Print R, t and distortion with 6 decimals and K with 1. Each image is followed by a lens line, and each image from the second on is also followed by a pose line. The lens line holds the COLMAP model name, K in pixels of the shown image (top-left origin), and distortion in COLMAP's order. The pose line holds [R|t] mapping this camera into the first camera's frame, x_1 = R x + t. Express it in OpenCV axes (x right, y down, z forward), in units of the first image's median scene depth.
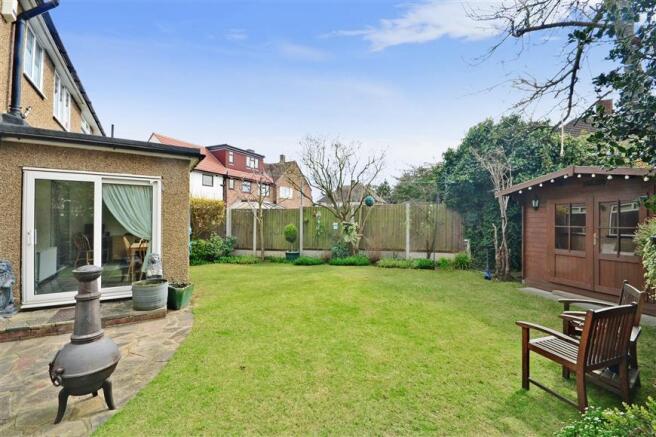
lens RADIAL K [[284.3, 0, 328.0], [0, 284.3, 218.5], [0, 0, 1]] dist [0.029273, -0.022434]
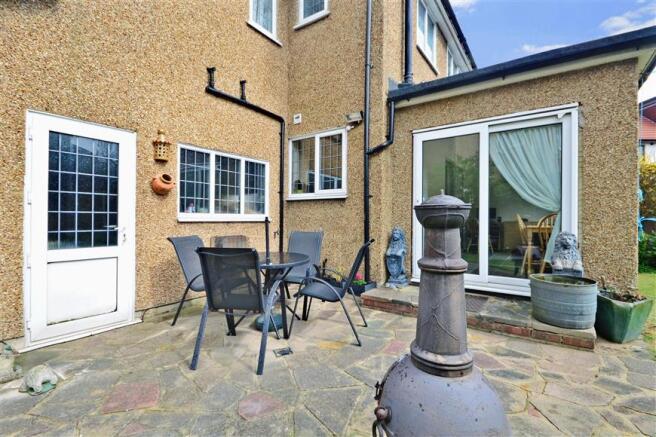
lens RADIAL K [[302.6, 0, 328.0], [0, 302.6, 218.5], [0, 0, 1]] dist [-0.004665, -0.001421]
pose [[0.383913, -0.002056, -0.923367, -0.232141], [0.002240, 0.999997, -0.001296, 0.097346], [0.923366, -0.001571, 0.383917, 0.322888]]
